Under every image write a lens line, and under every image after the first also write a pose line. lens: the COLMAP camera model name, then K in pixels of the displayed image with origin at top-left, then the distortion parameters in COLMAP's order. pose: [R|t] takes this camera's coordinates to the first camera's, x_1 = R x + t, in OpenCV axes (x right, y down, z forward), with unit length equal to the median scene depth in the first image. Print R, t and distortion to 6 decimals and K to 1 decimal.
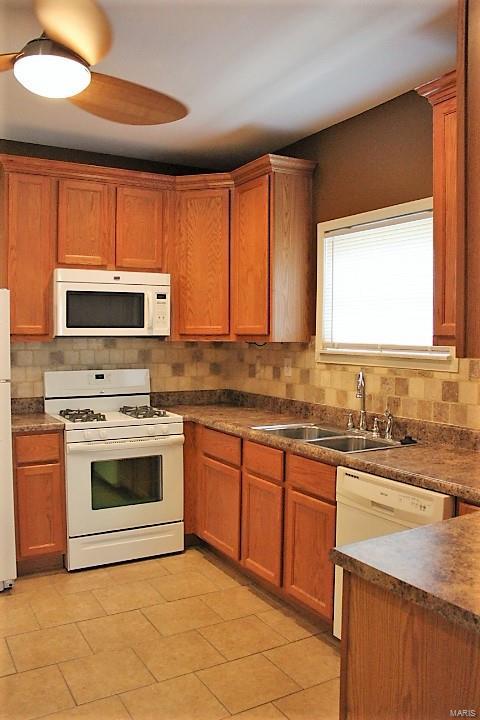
lens RADIAL K [[599.4, 0, 240.0], [0, 599.4, 360.0], [0, 0, 1]] dist [-0.152516, 0.135253]
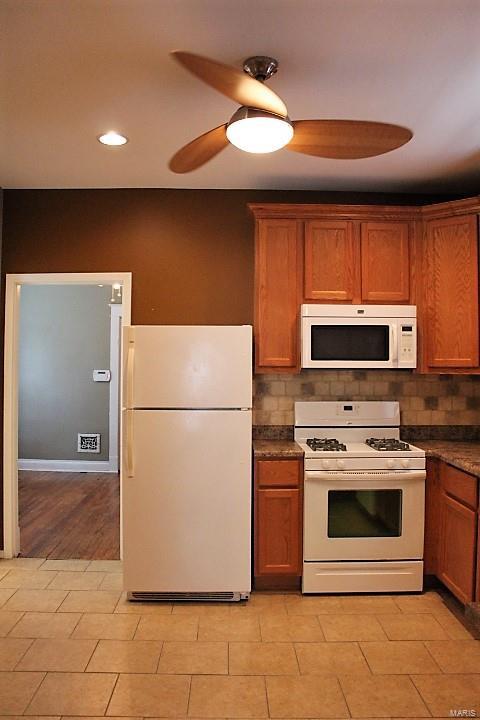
lens RADIAL K [[599.4, 0, 240.0], [0, 599.4, 360.0], [0, 0, 1]] dist [-0.152516, 0.135253]
pose [[0.875140, -0.002874, -0.483862, 0.102935], [-0.022950, 0.998610, -0.047441, -0.001539], [0.483326, 0.052622, 0.873857, 0.009929]]
